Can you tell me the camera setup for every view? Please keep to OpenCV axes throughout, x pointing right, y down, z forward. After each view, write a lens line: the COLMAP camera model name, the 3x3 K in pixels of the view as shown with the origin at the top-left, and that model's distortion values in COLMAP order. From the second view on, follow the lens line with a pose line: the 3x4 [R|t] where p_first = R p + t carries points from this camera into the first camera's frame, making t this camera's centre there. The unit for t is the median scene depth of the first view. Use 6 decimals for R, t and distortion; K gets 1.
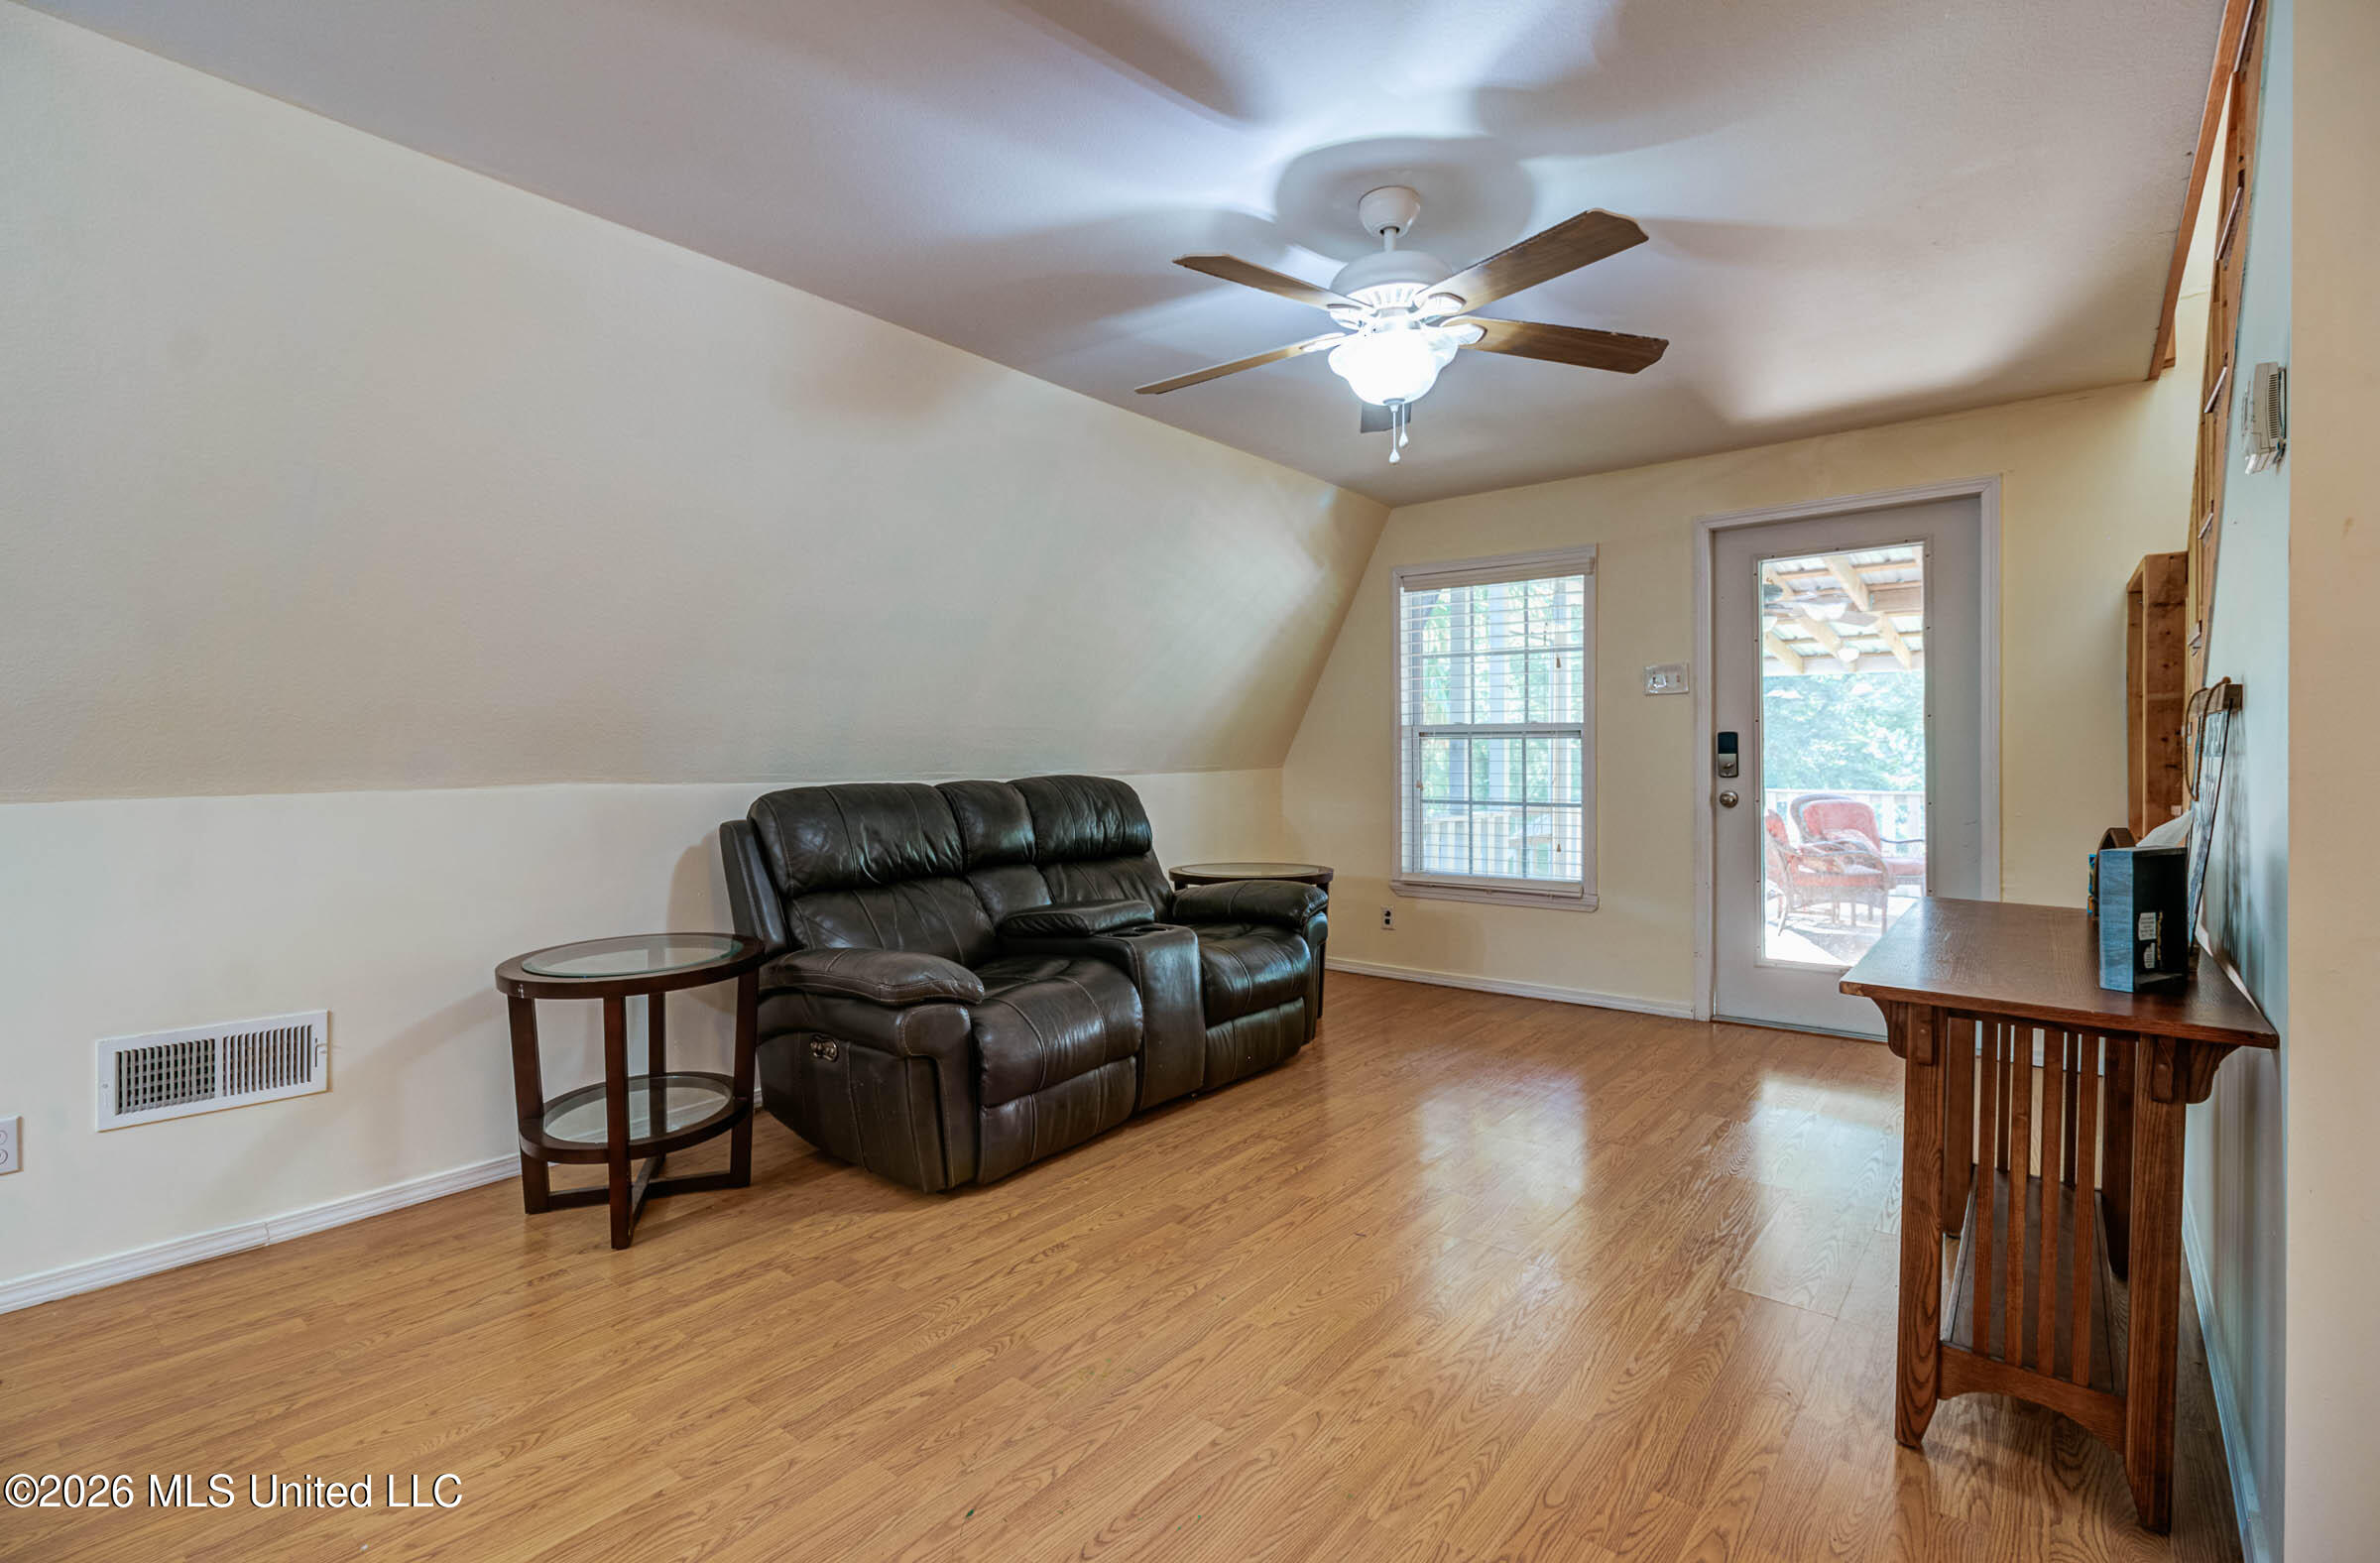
lens RADIAL K [[1078.9, 0, 1166.4], [0, 1078.9, 769.2], [0, 0, 1]] dist [-0.014391, 0.006009]
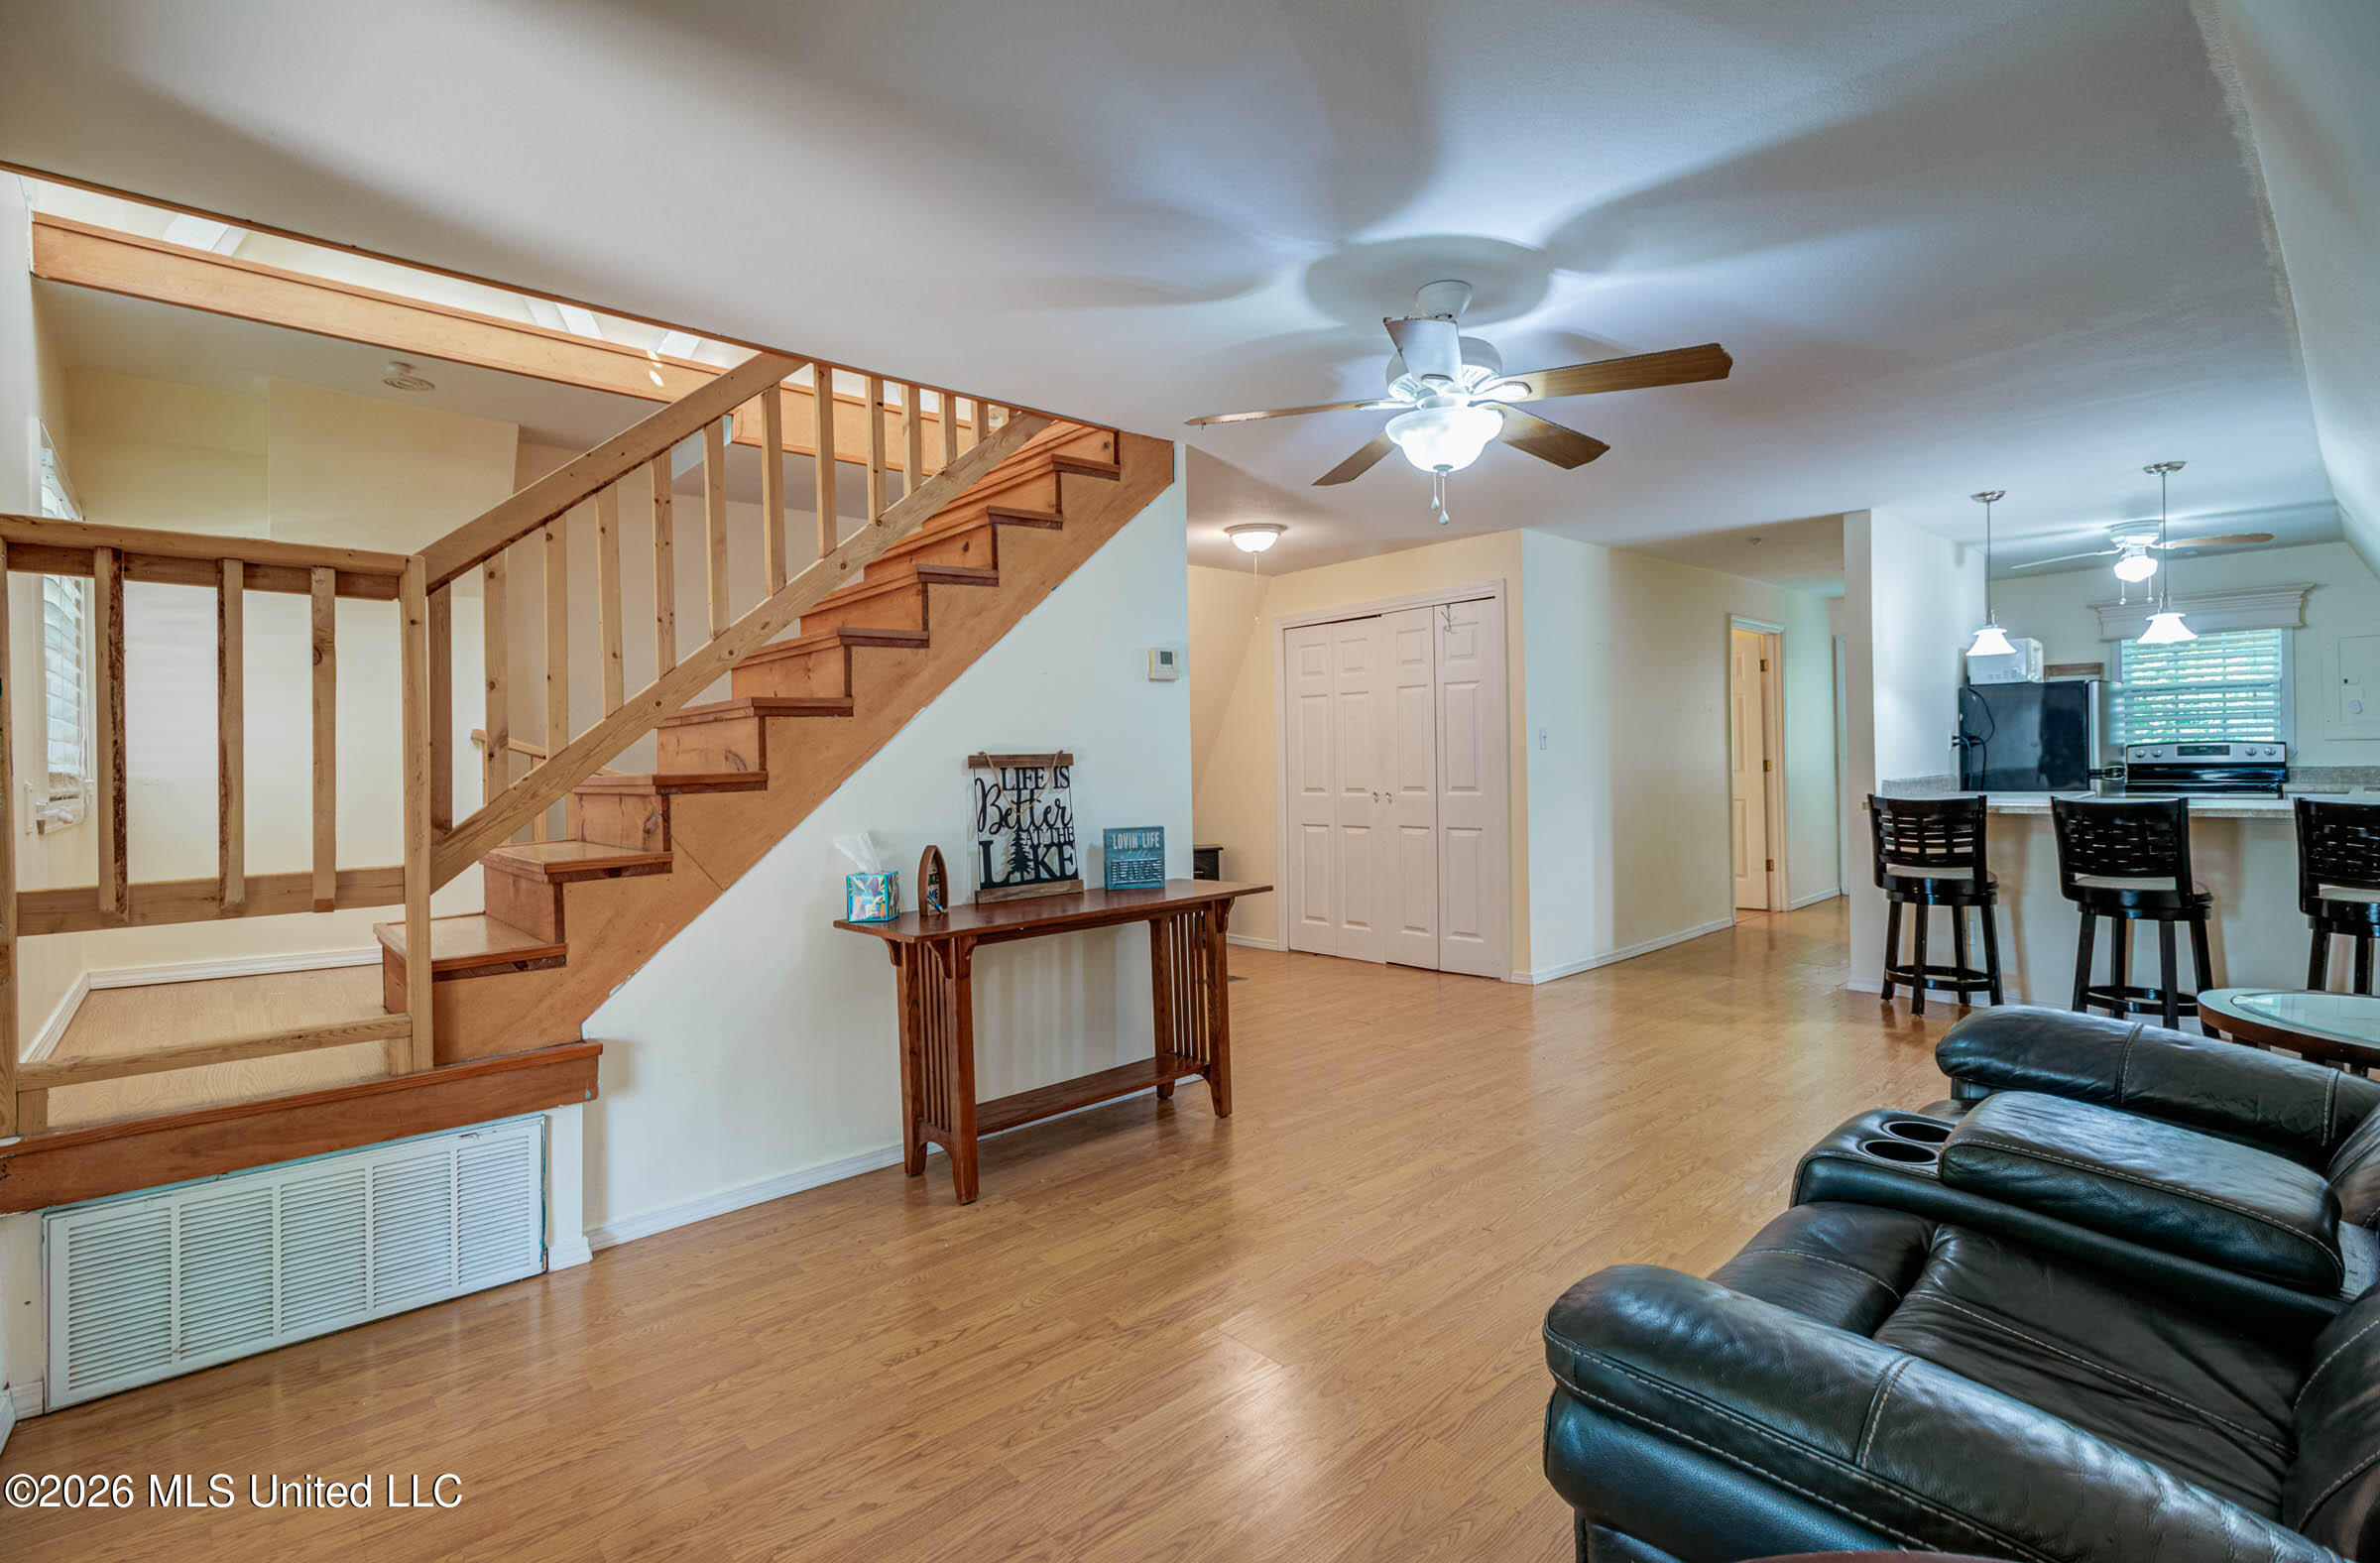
lens RADIAL K [[1078.9, 0, 1142.3], [0, 1078.9, 772.2], [0, 0, 1]] dist [-0.014391, 0.006009]
pose [[-0.984701, 0.021122, 0.172966, 0.252018], [0.024635, 0.999531, 0.018192, -0.041405], [-0.172500, 0.022175, -0.984760, 1.639600]]
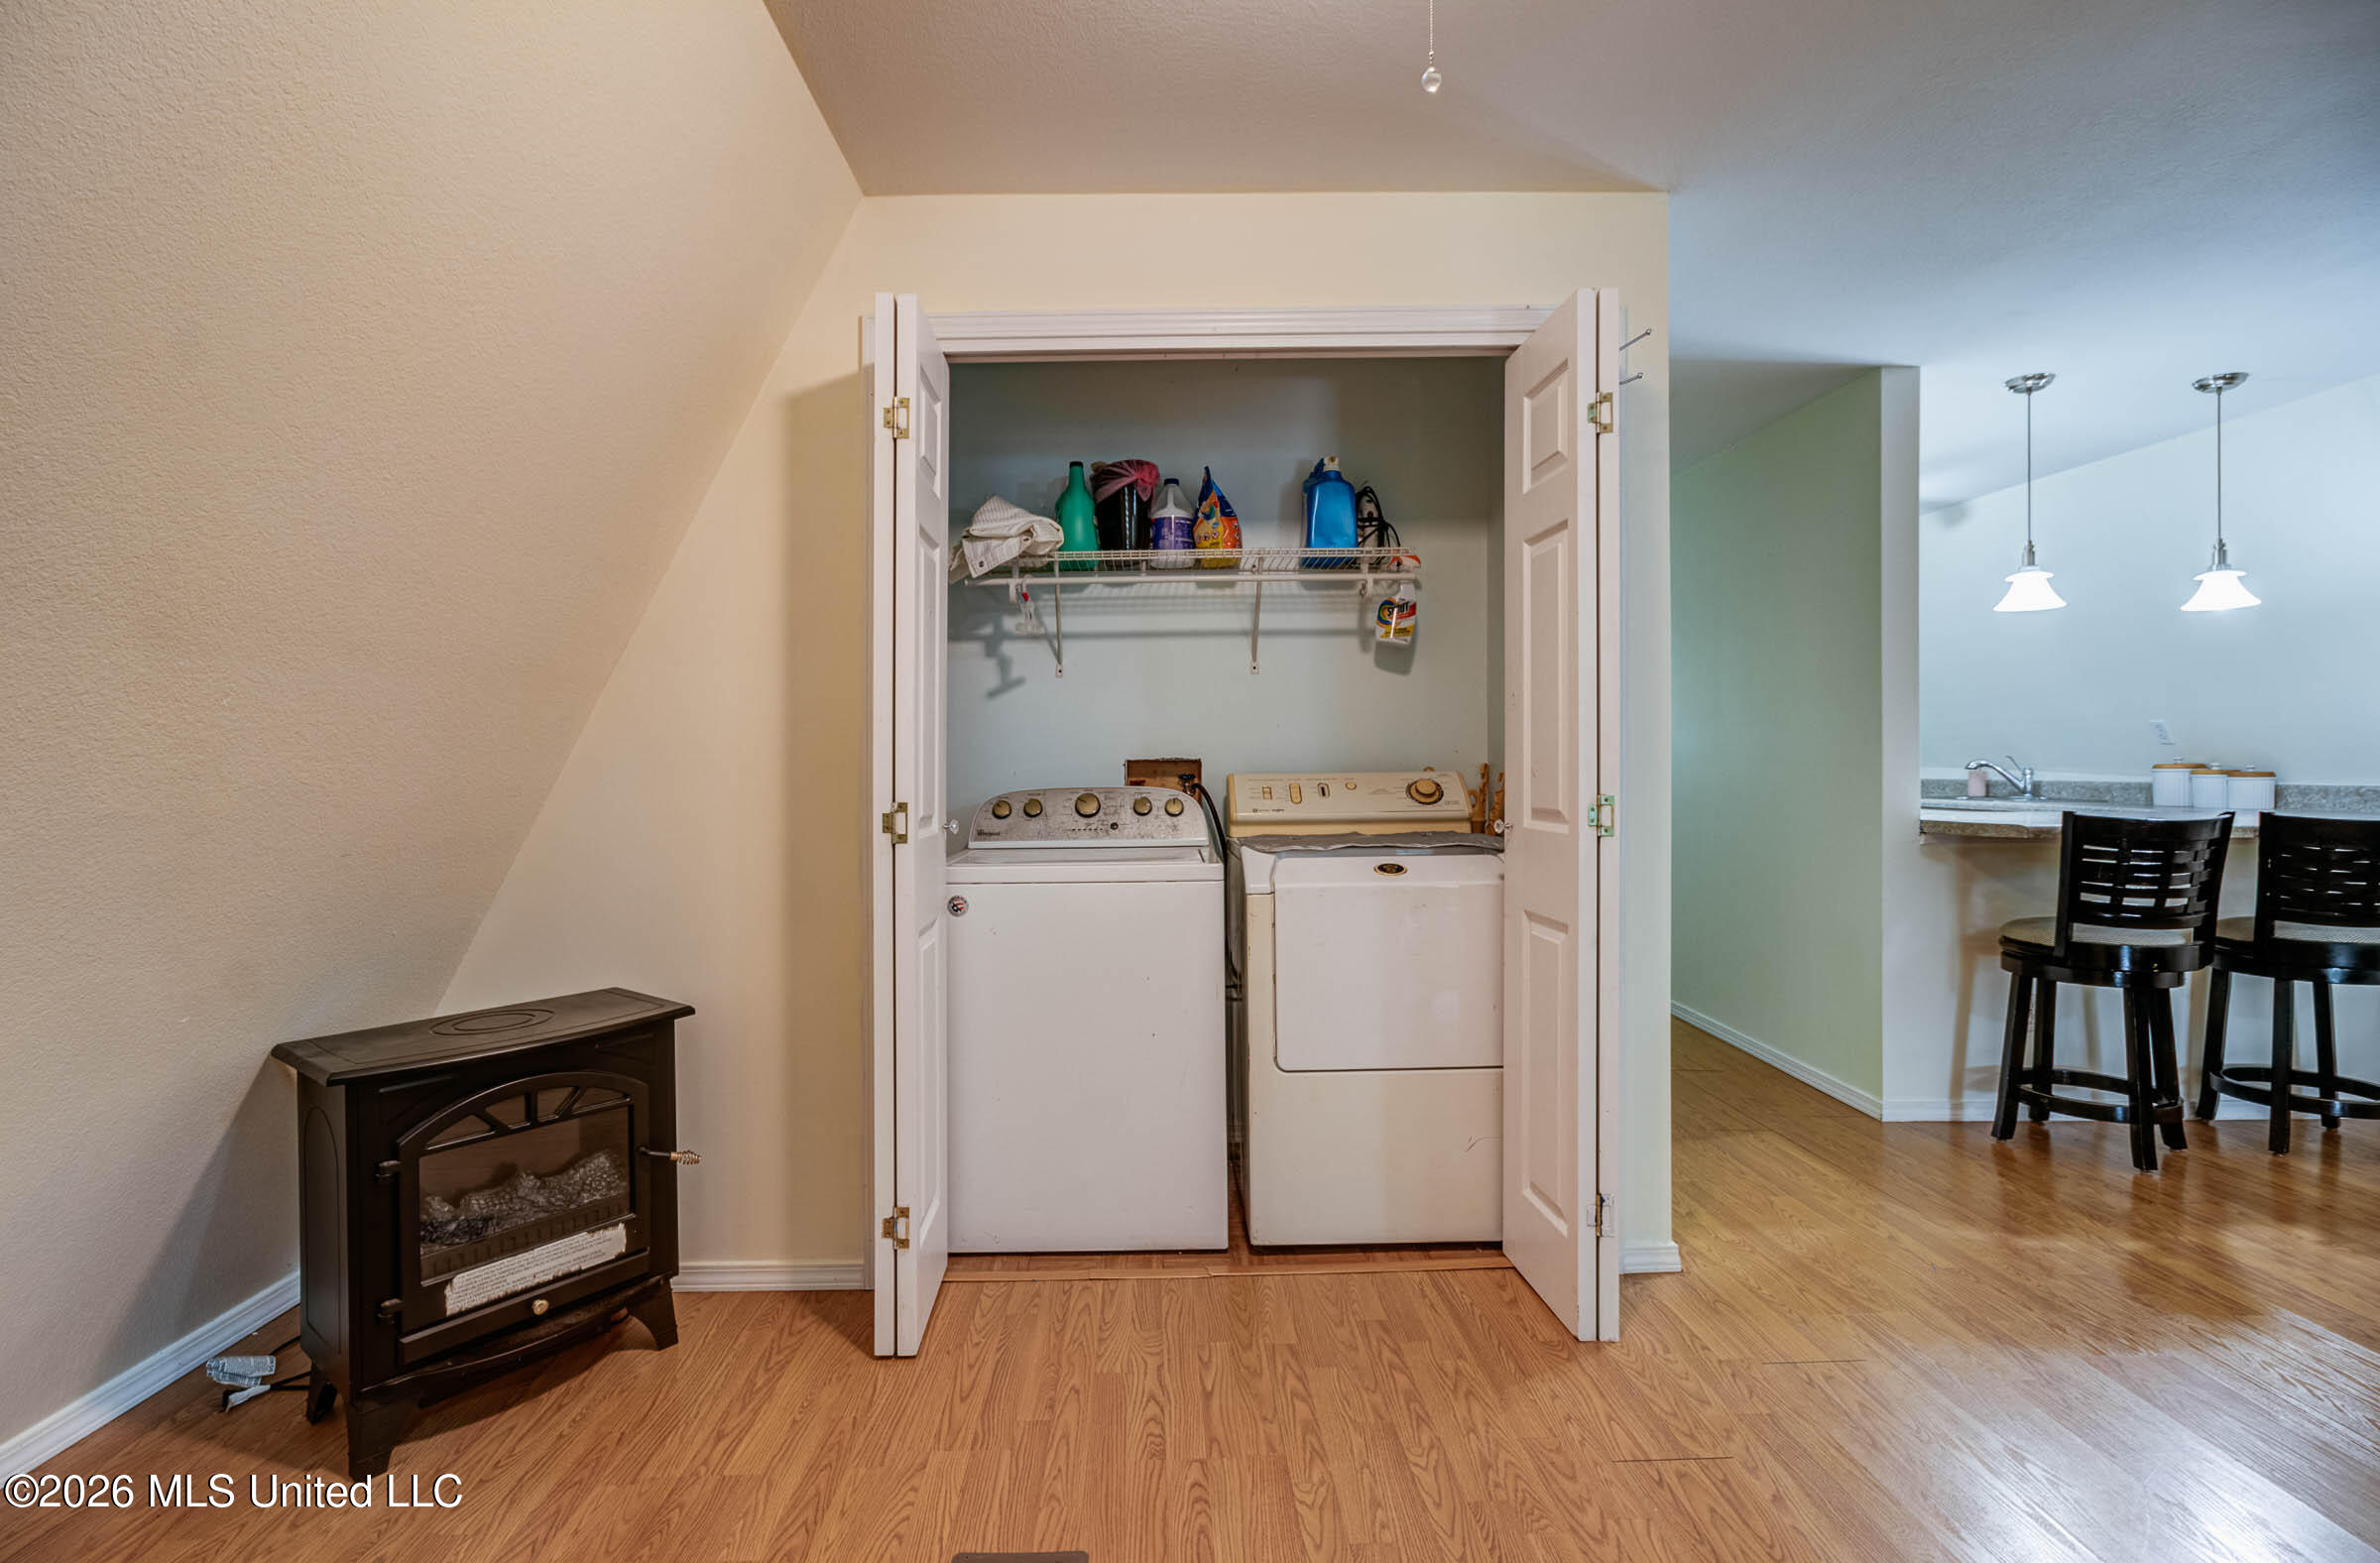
lens RADIAL K [[1078.9, 0, 1149.3], [0, 1078.9, 771.0], [0, 0, 1]] dist [-0.014391, 0.006009]
pose [[-0.765510, 0.008523, -0.643367, 0.690208], [-0.005014, 0.999803, 0.019211, -0.004975], [0.643404, 0.017932, -0.765317, 0.148364]]
